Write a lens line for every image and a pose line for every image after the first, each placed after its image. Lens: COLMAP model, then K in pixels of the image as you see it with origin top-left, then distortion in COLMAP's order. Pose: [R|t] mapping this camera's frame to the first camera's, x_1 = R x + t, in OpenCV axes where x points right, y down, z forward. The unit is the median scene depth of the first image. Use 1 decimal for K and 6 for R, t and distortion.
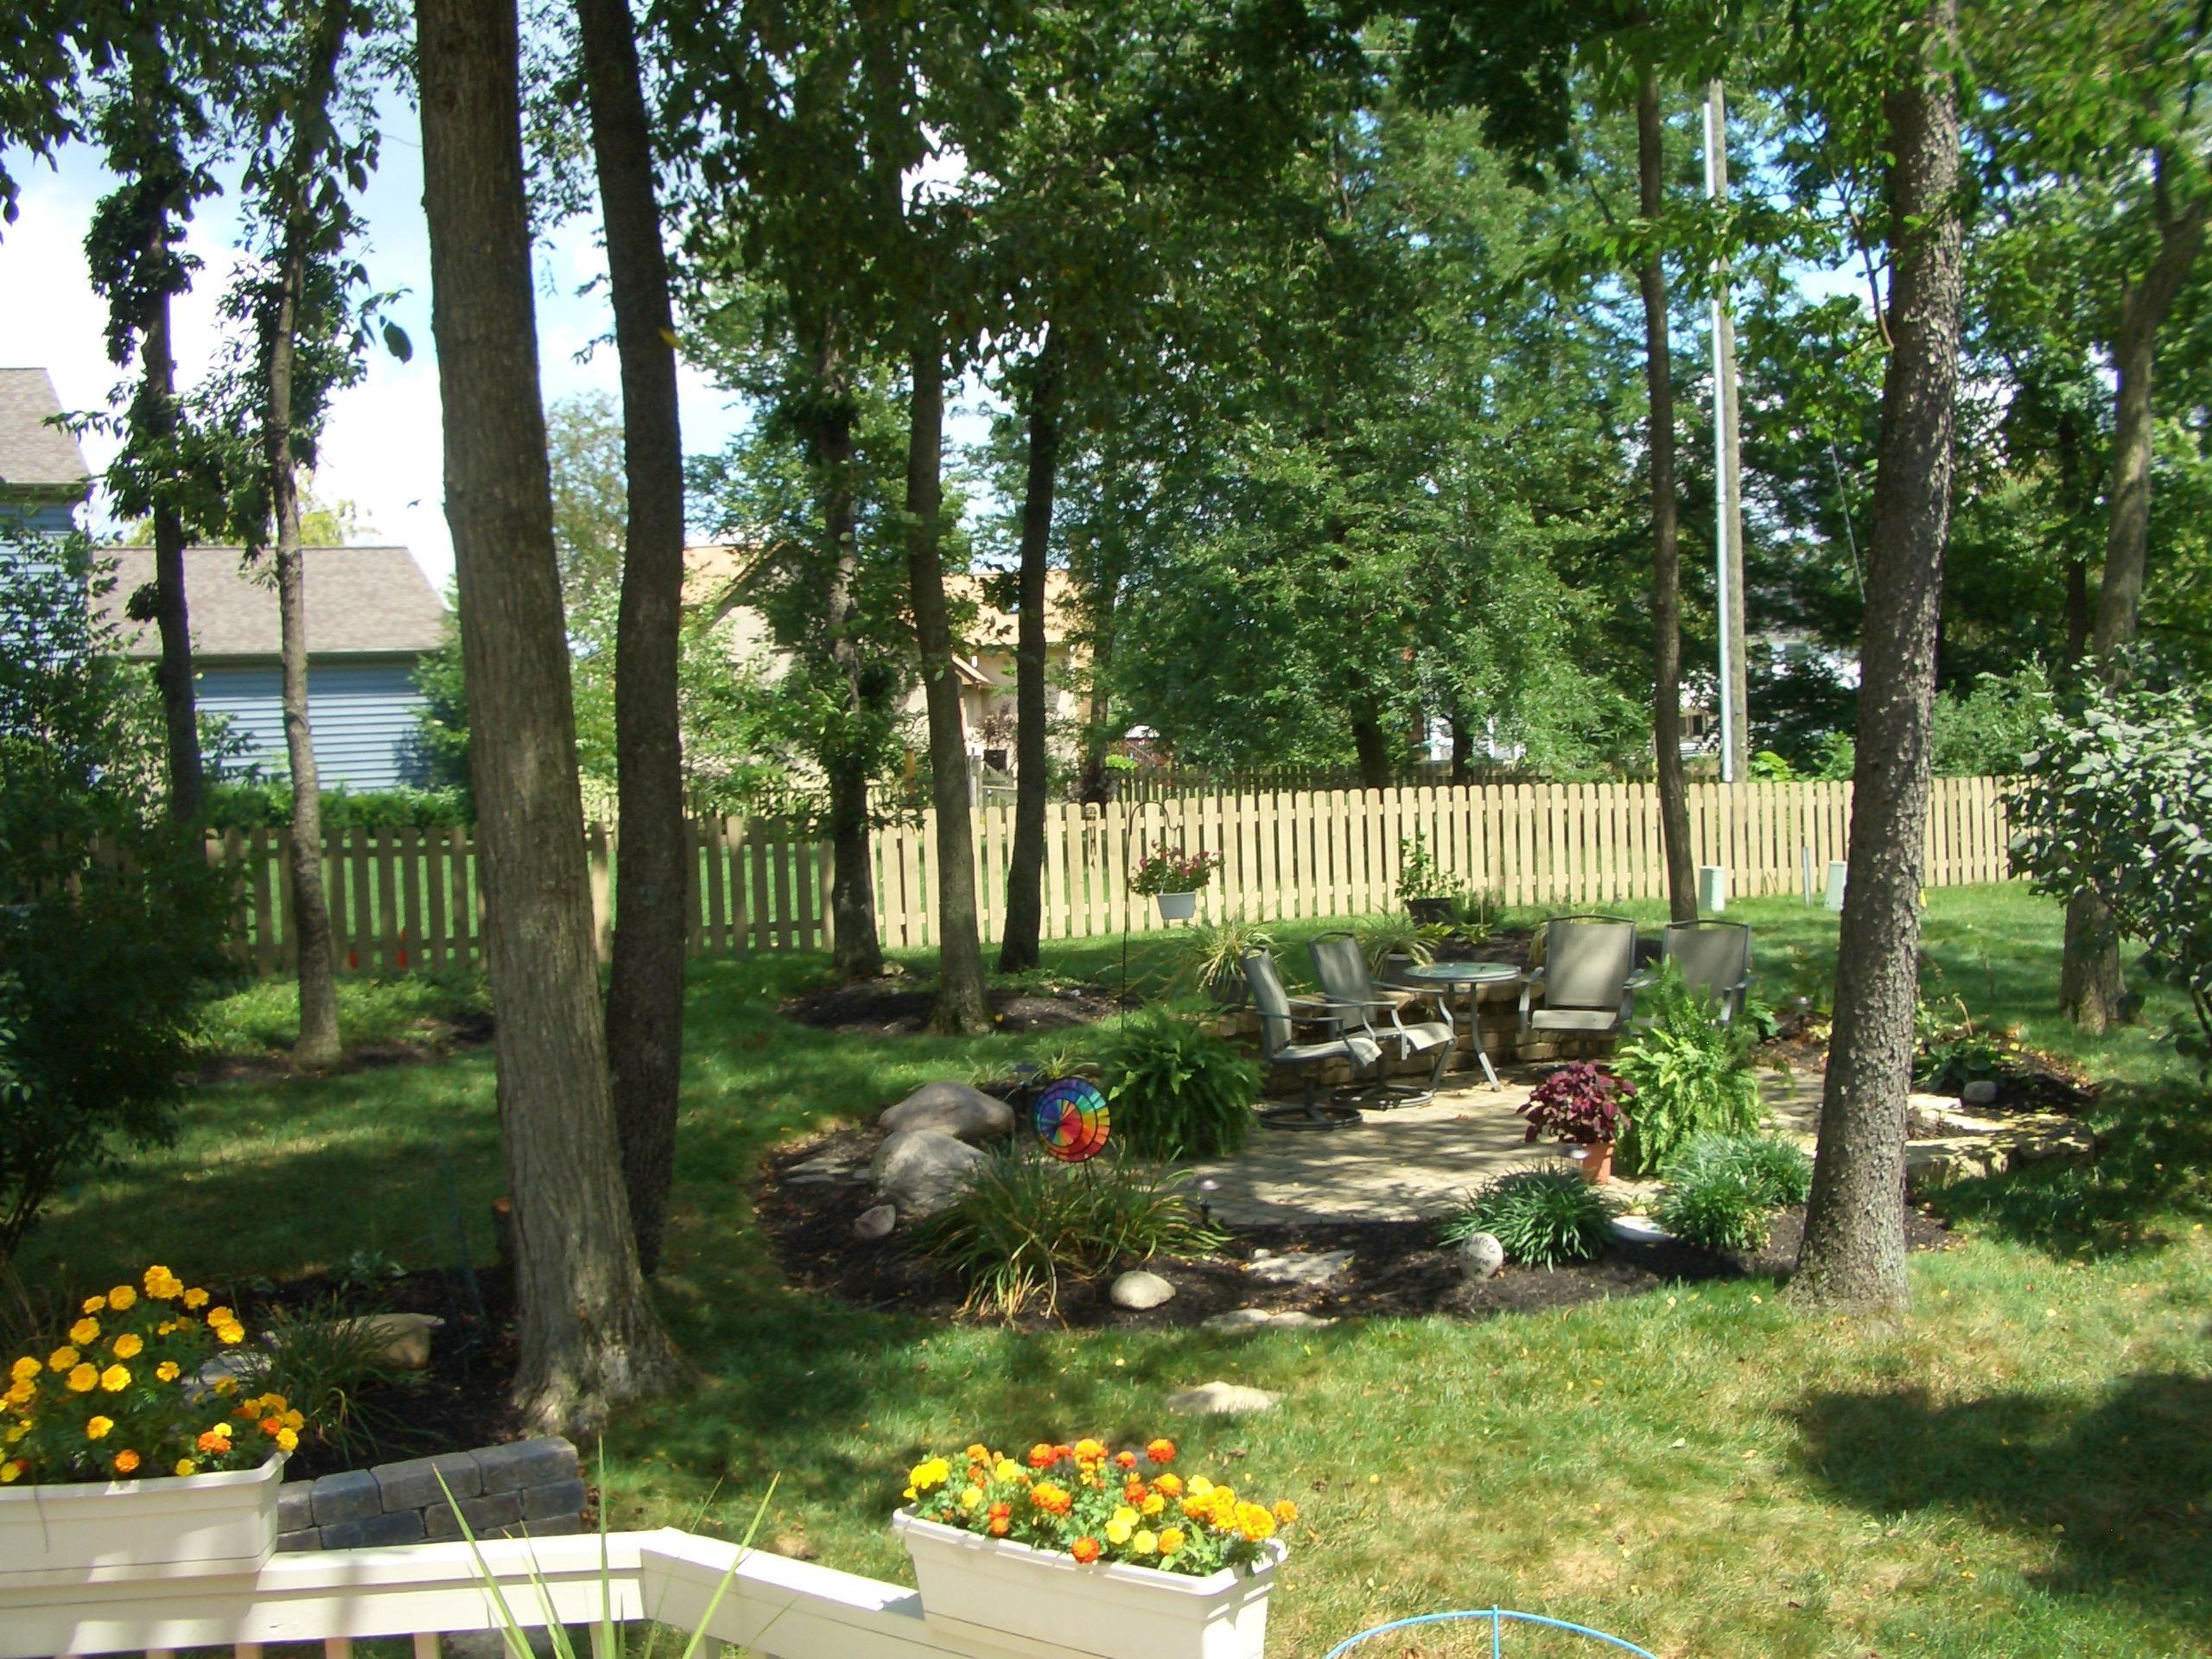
lens RADIAL K [[2359.2, 0, 1119.4], [0, 2359.2, 813.5], [0, 0, 1]] dist [-0.256106, 0.306661]
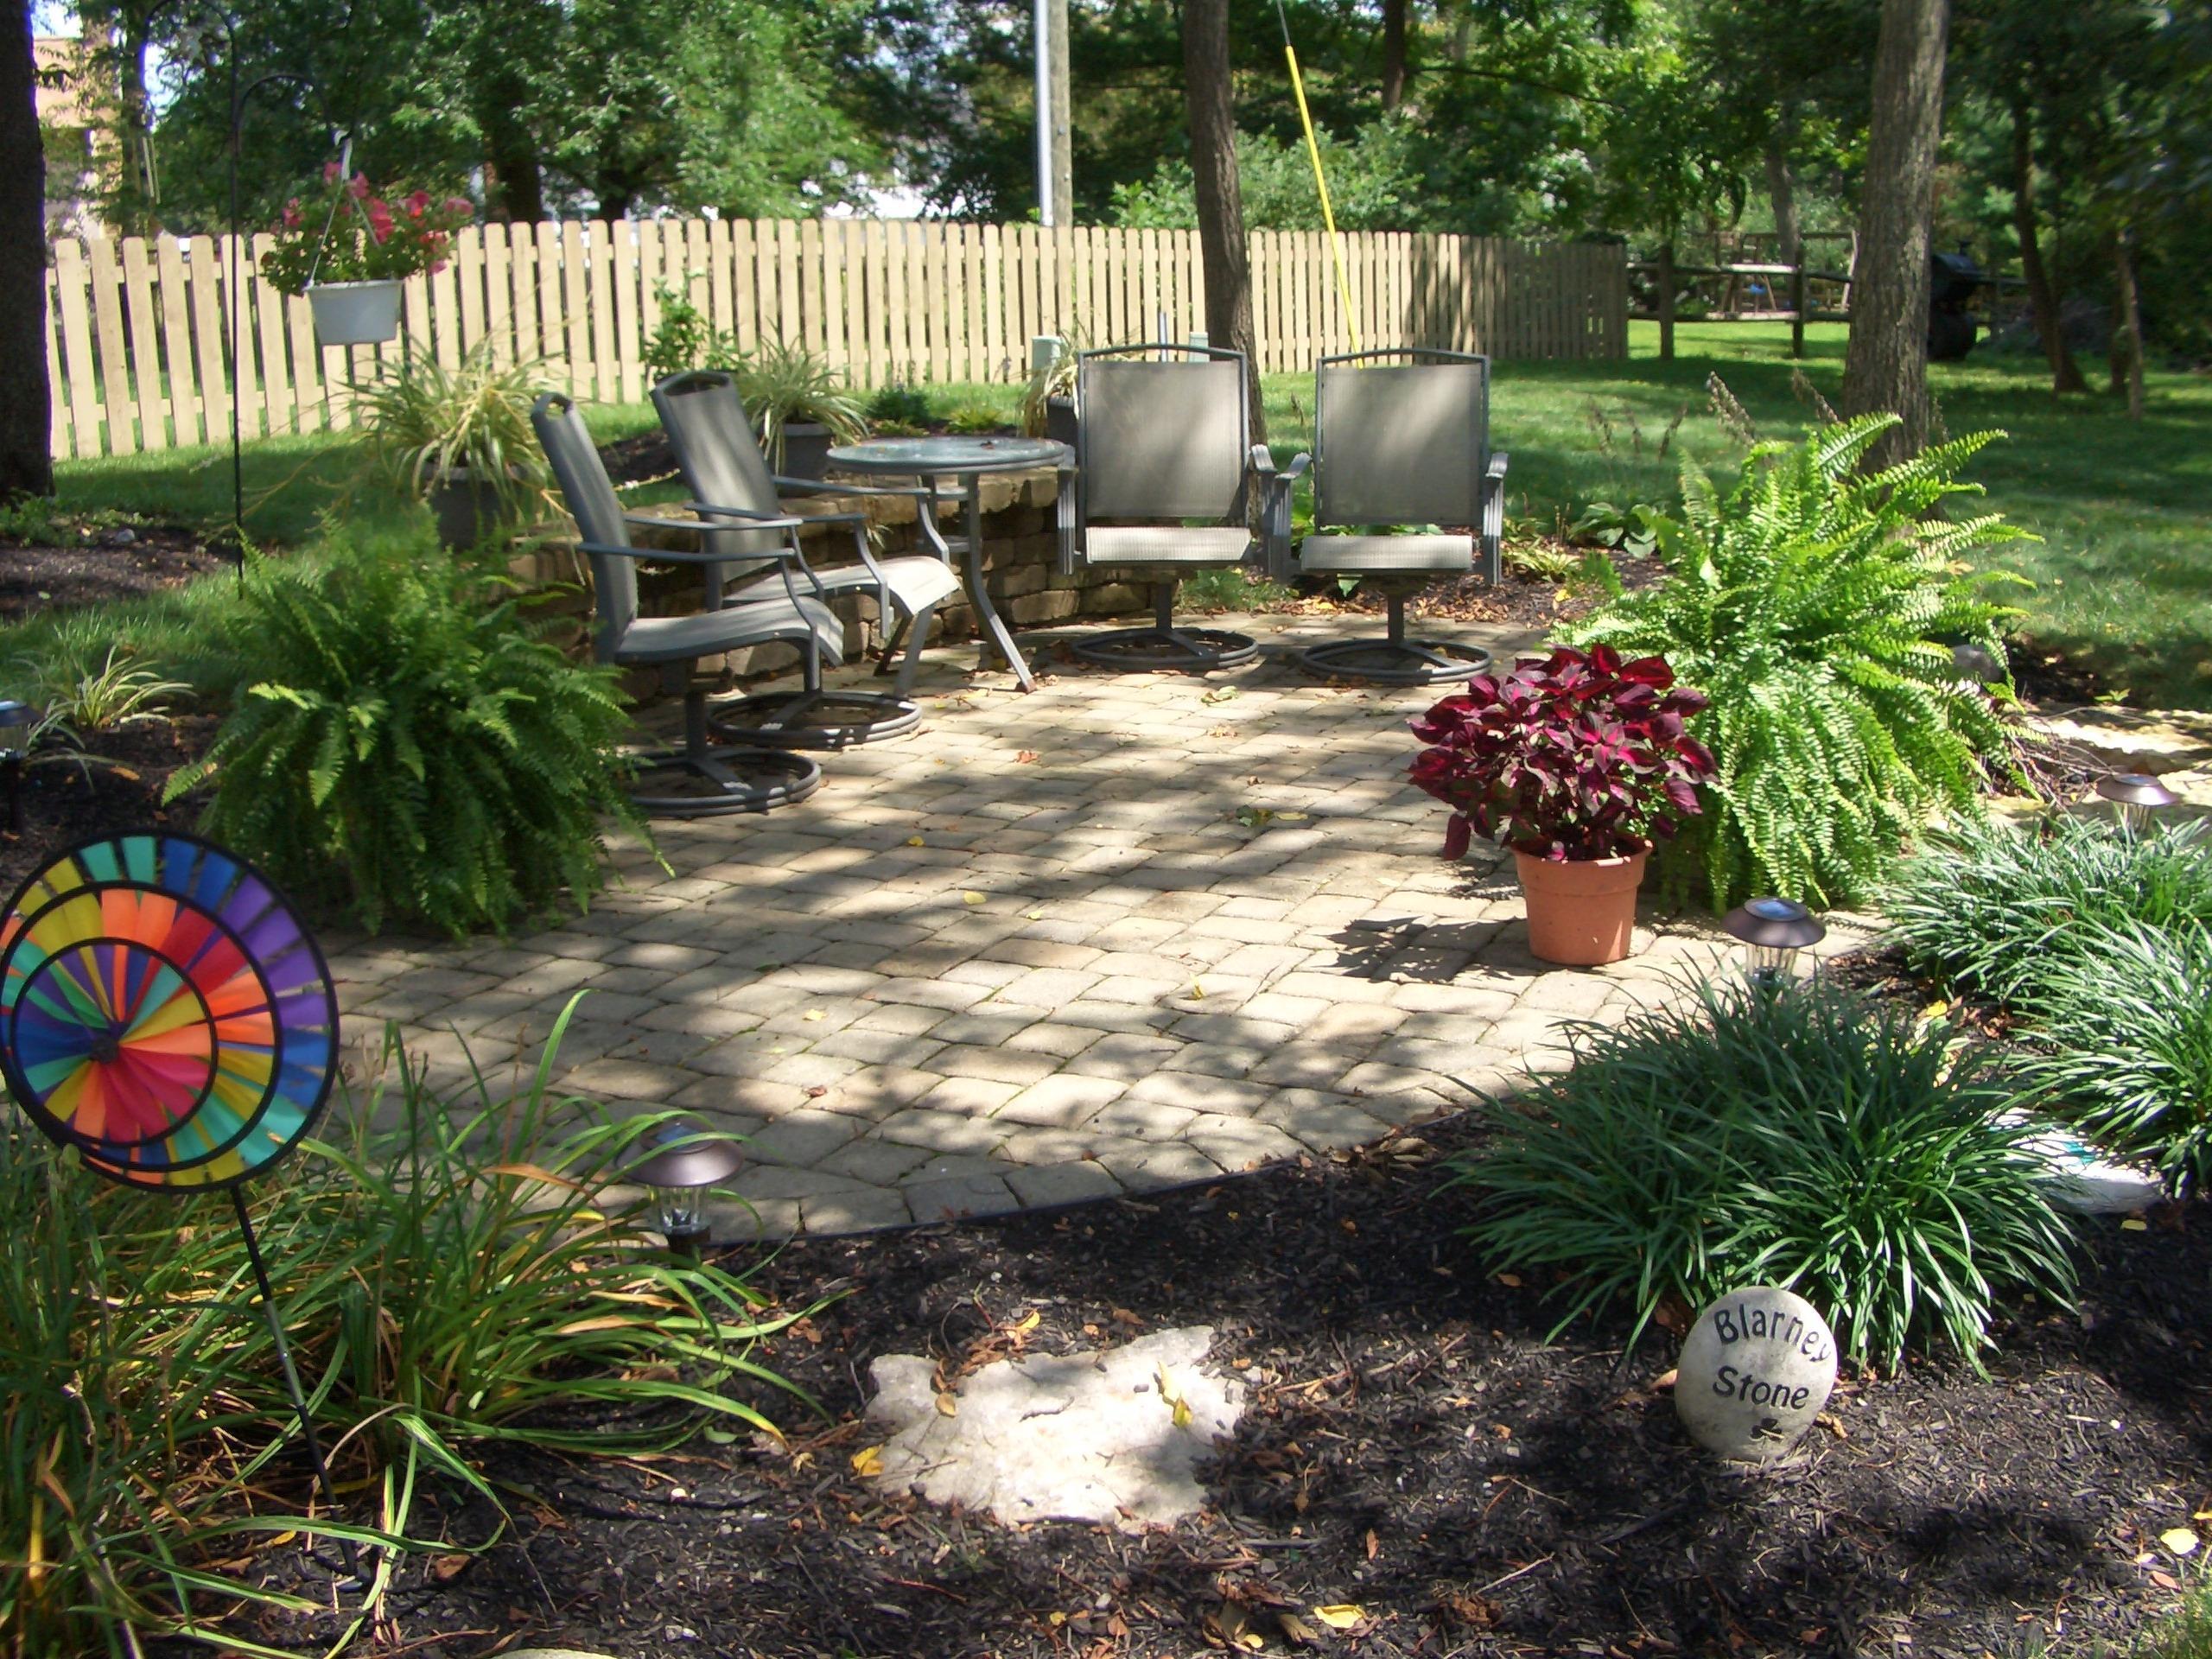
lens RADIAL K [[2359.2, 0, 1119.4], [0, 2359.2, 813.5], [0, 0, 1]] dist [-0.256106, 0.306661]
pose [[0.922898, -0.074818, 0.377706, -0.009898], [0.000421, 0.981136, 0.193319, 0.040858], [-0.385045, -0.178255, 0.905520, 0.462423]]
